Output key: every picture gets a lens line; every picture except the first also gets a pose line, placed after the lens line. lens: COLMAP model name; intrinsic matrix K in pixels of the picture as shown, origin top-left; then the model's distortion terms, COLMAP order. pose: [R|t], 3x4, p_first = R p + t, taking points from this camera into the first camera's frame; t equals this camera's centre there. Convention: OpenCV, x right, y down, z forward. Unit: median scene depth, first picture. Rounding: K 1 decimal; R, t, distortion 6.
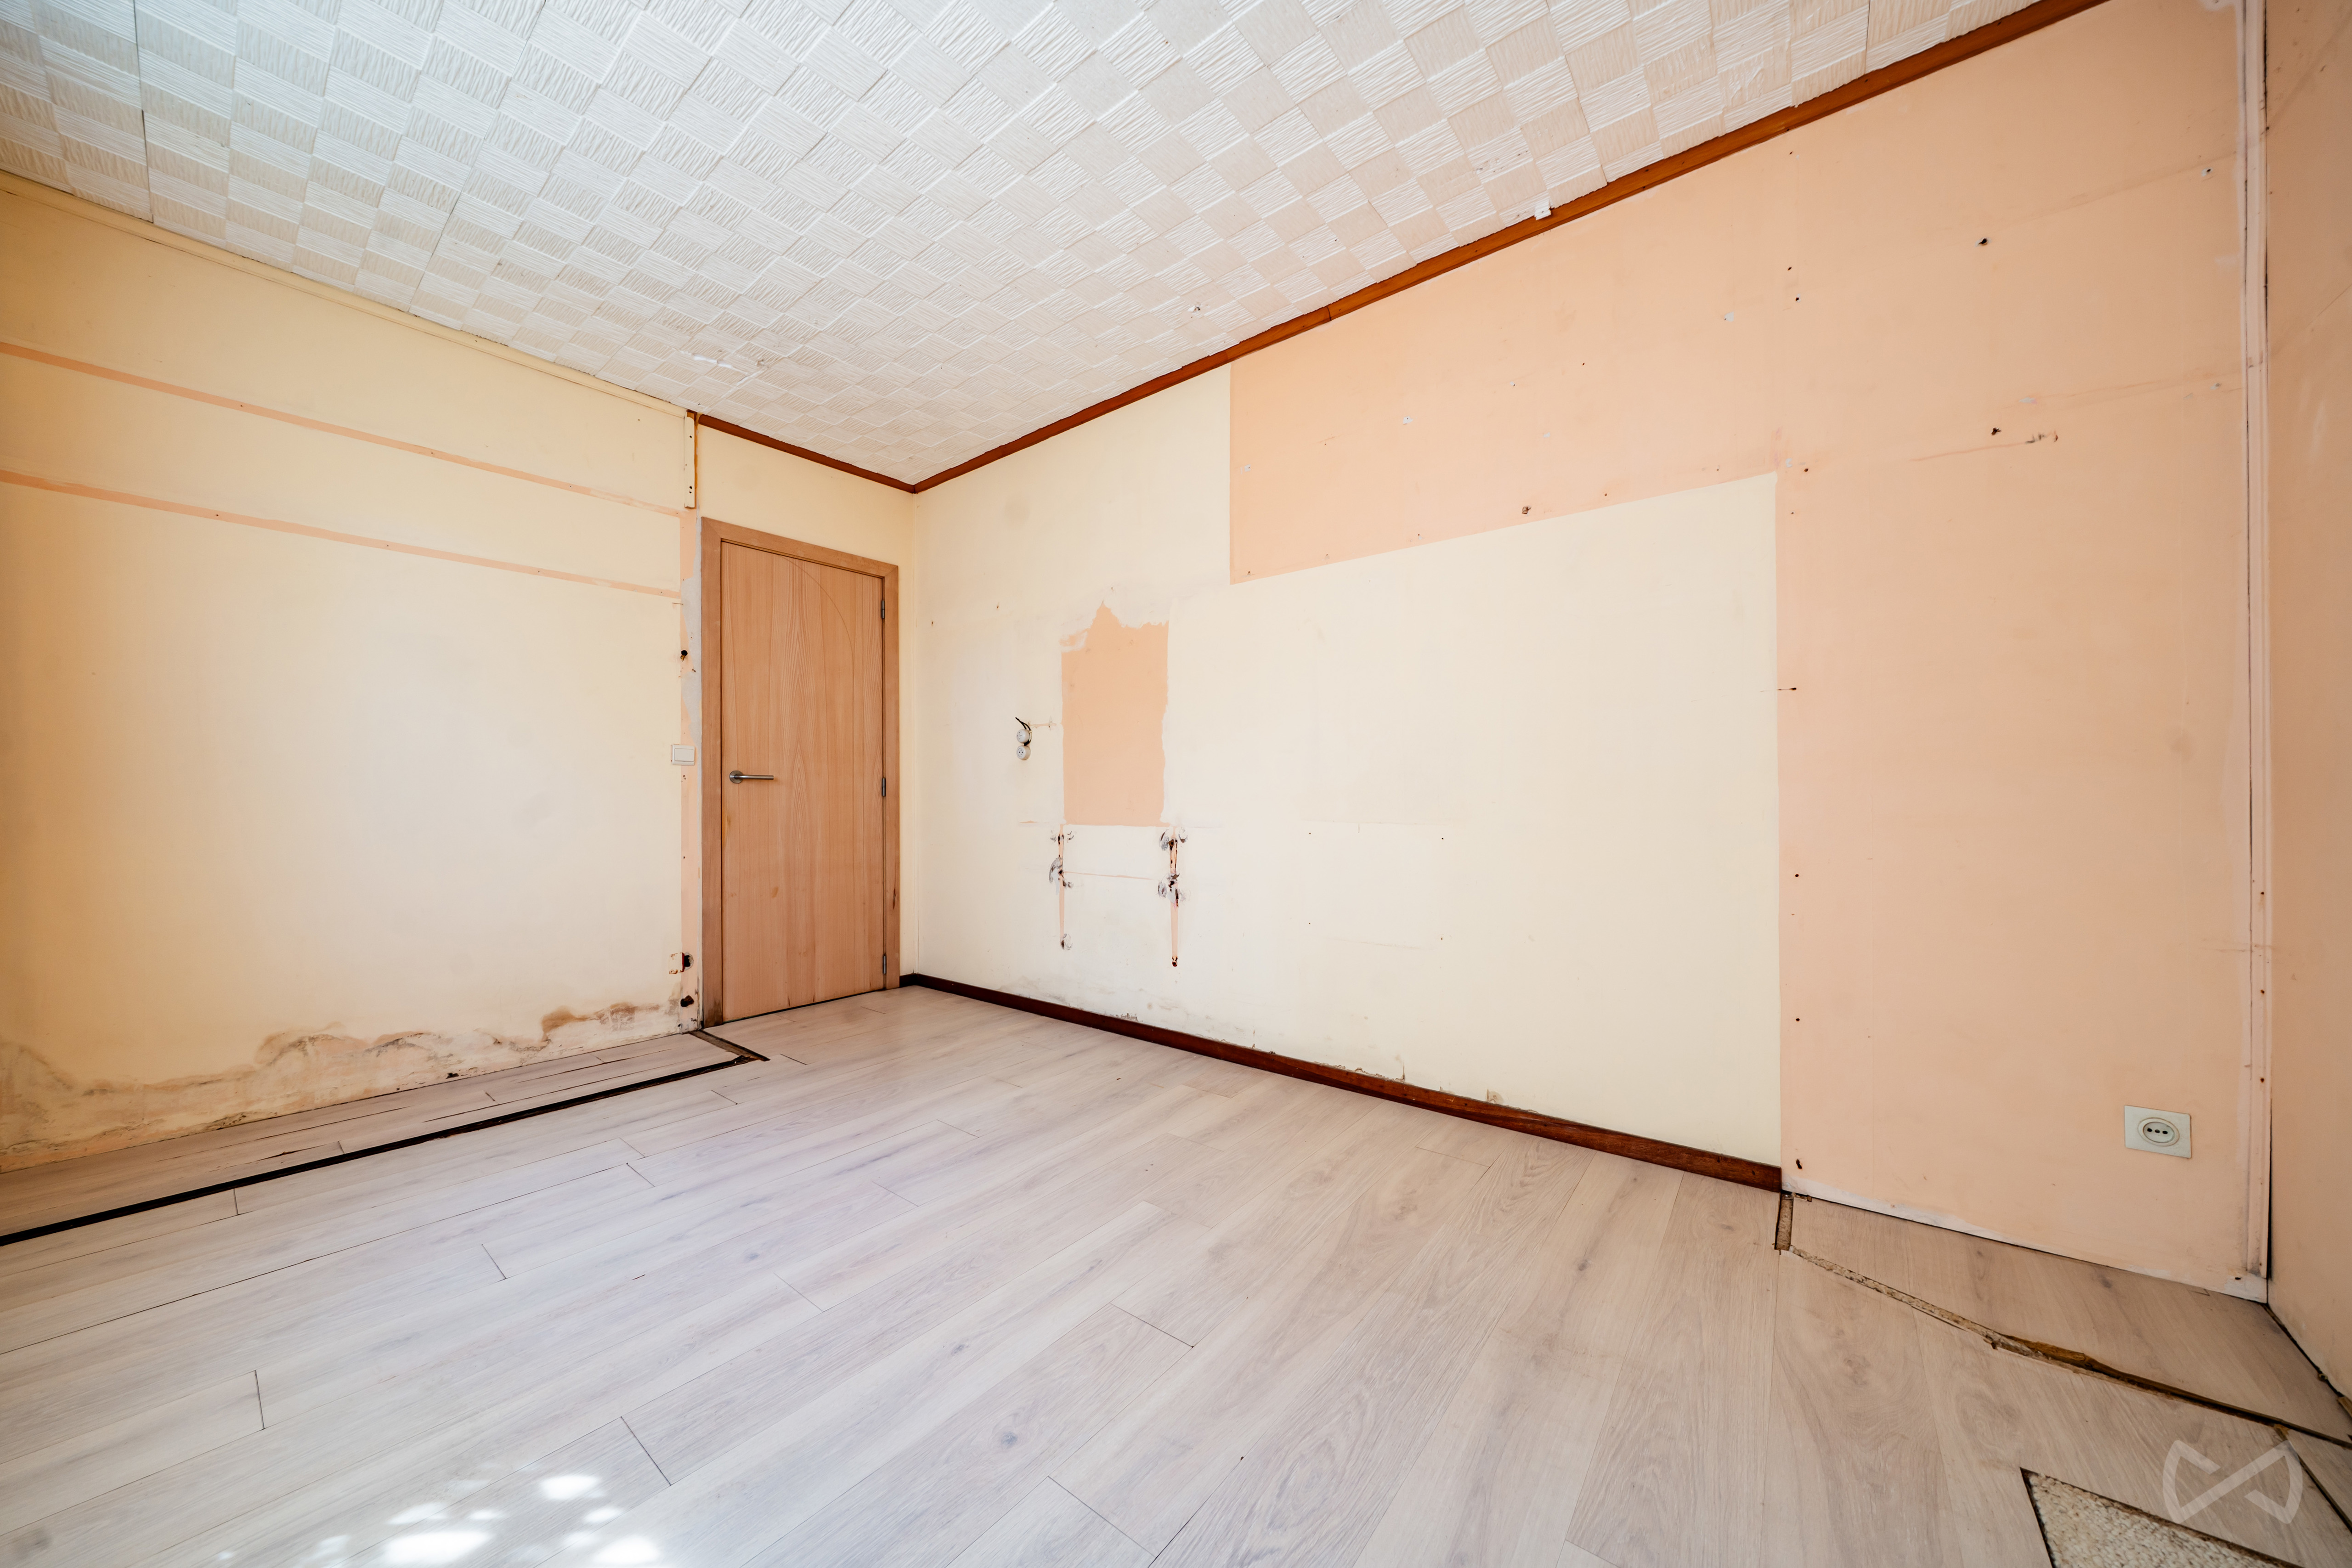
lens RADIAL K [[795.1, 0, 1177.3], [0, 795.1, 795.7], [0, 0, 1]] dist [-0.006001, -0.000224]
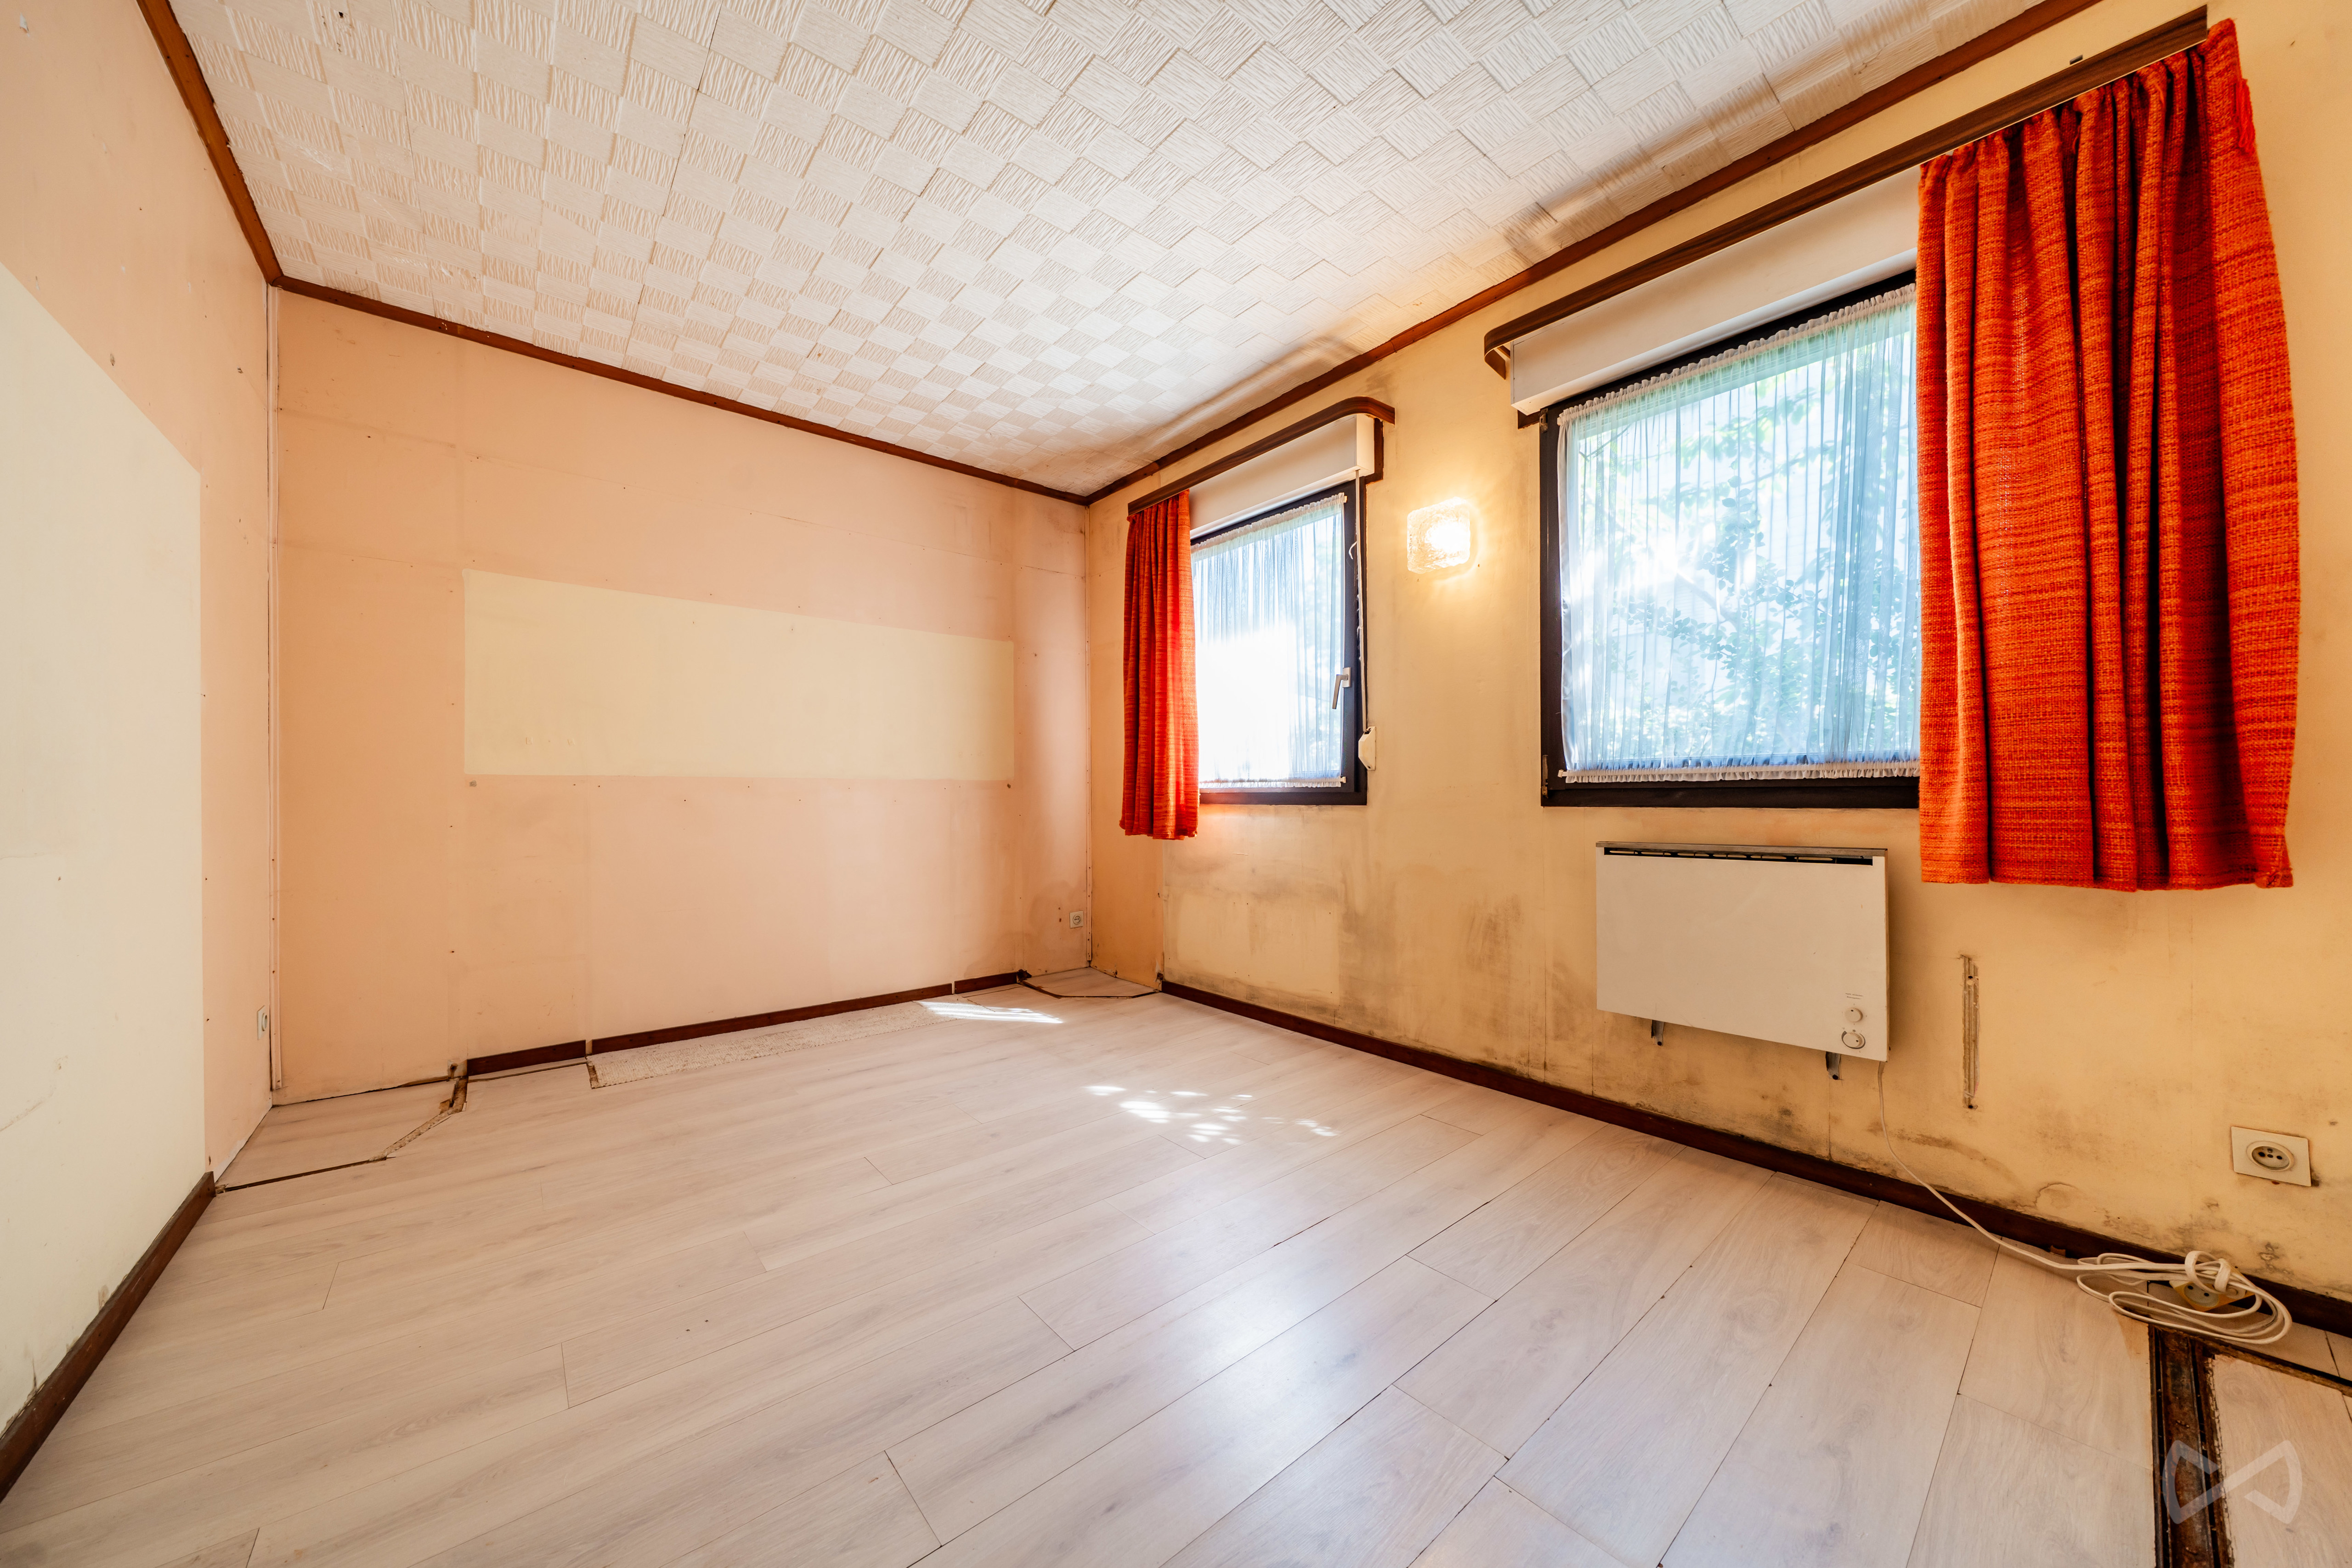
lens RADIAL K [[795.2, 0, 1173.4], [0, 795.2, 794.8], [0, 0, 1]] dist [-0.006001, -0.000224]
pose [[-0.978956, 0.010017, 0.203824, -0.708675], [0.009680, 0.999950, -0.002653, 0.008467], [-0.203841, -0.000624, -0.979004, 1.911335]]
